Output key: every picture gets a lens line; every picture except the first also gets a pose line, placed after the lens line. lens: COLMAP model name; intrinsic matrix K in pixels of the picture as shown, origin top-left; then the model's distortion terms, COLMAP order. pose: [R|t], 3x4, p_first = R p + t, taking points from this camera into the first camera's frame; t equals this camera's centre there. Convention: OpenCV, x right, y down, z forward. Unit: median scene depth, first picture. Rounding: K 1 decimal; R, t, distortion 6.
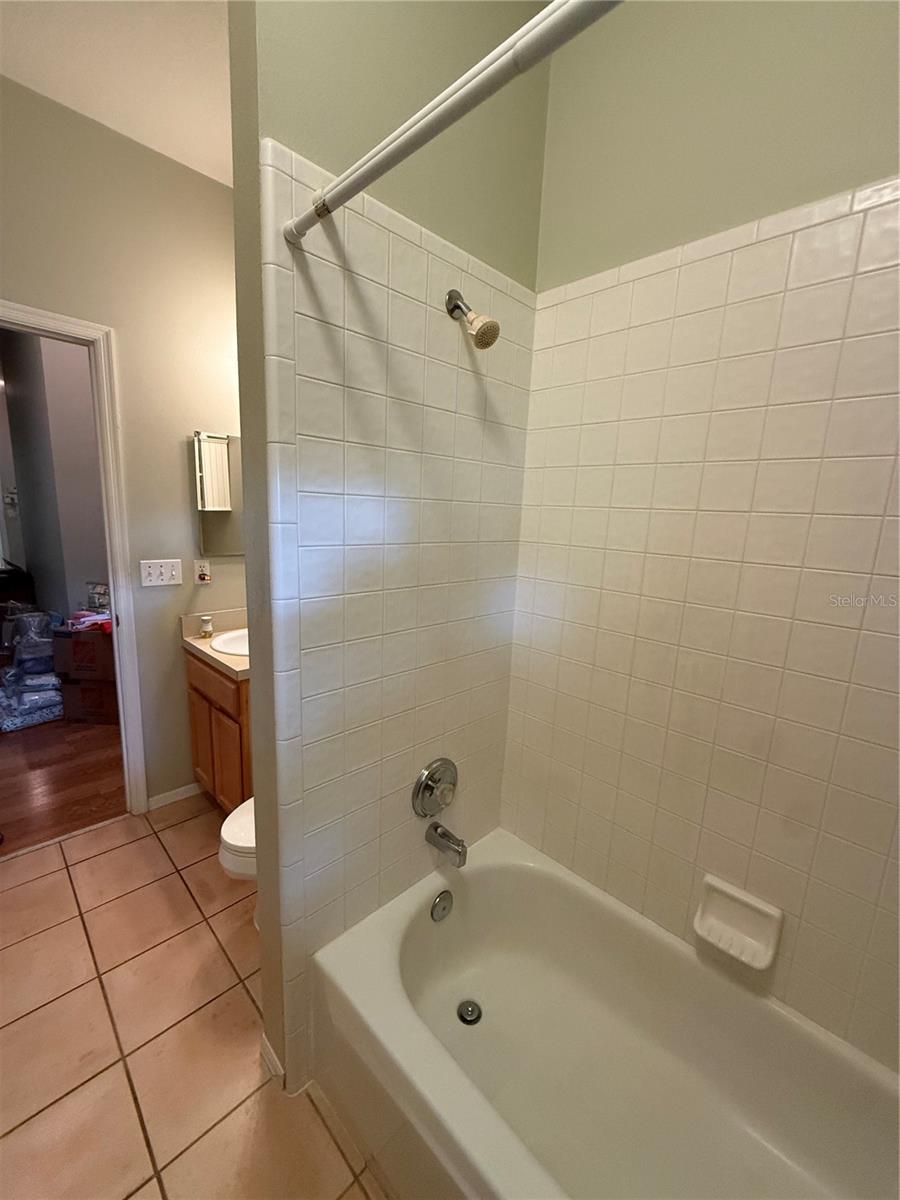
lens RADIAL K [[477.7, 0, 450.6], [0, 477.7, 598.5], [0, 0, 1]] dist [0.000602, 0.000219]
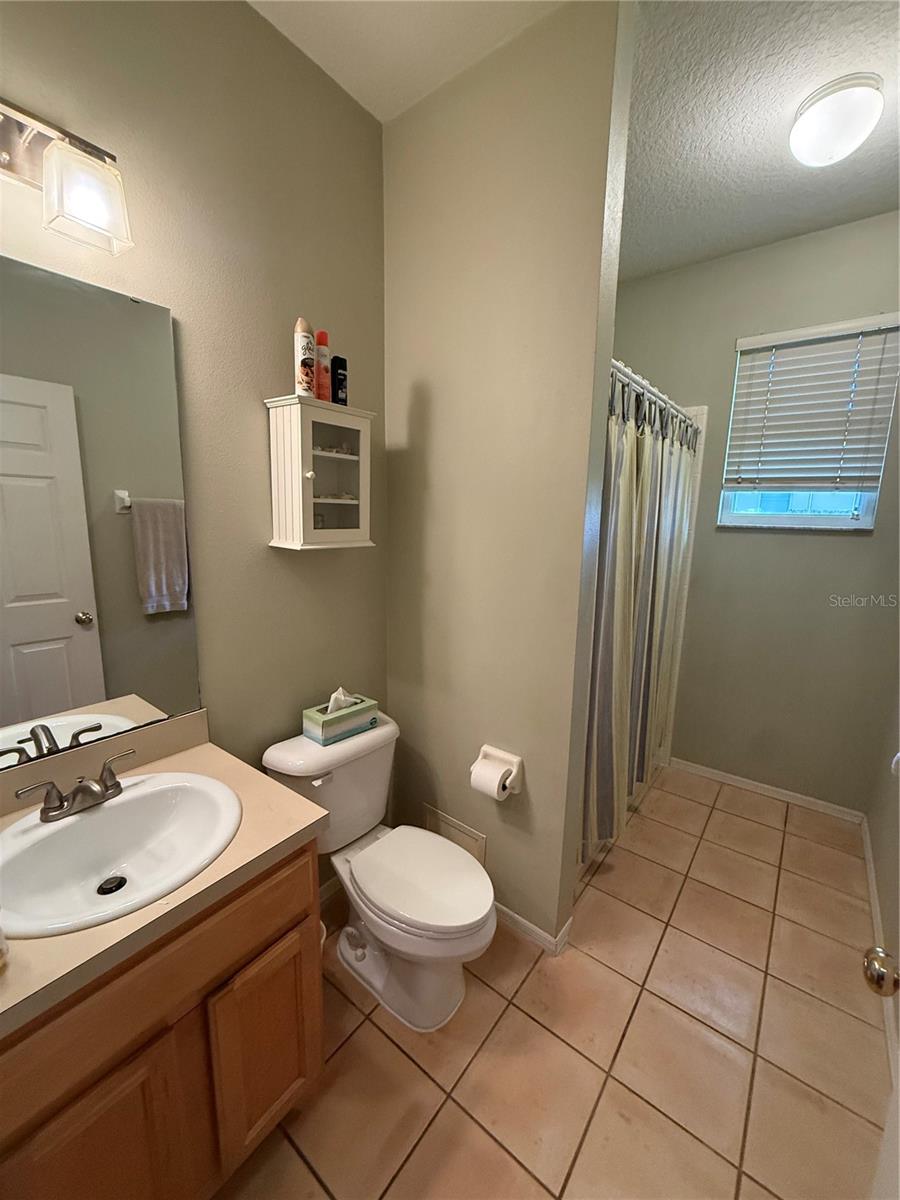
lens RADIAL K [[477.7, 0, 450.6], [0, 477.7, 598.5], [0, 0, 1]] dist [0.000602, 0.000219]
pose [[-0.117753, -0.223526, 0.967559, -1.106679], [0.147356, 0.959618, 0.239625, -0.249062], [-0.982049, 0.170792, -0.080060, 0.972992]]
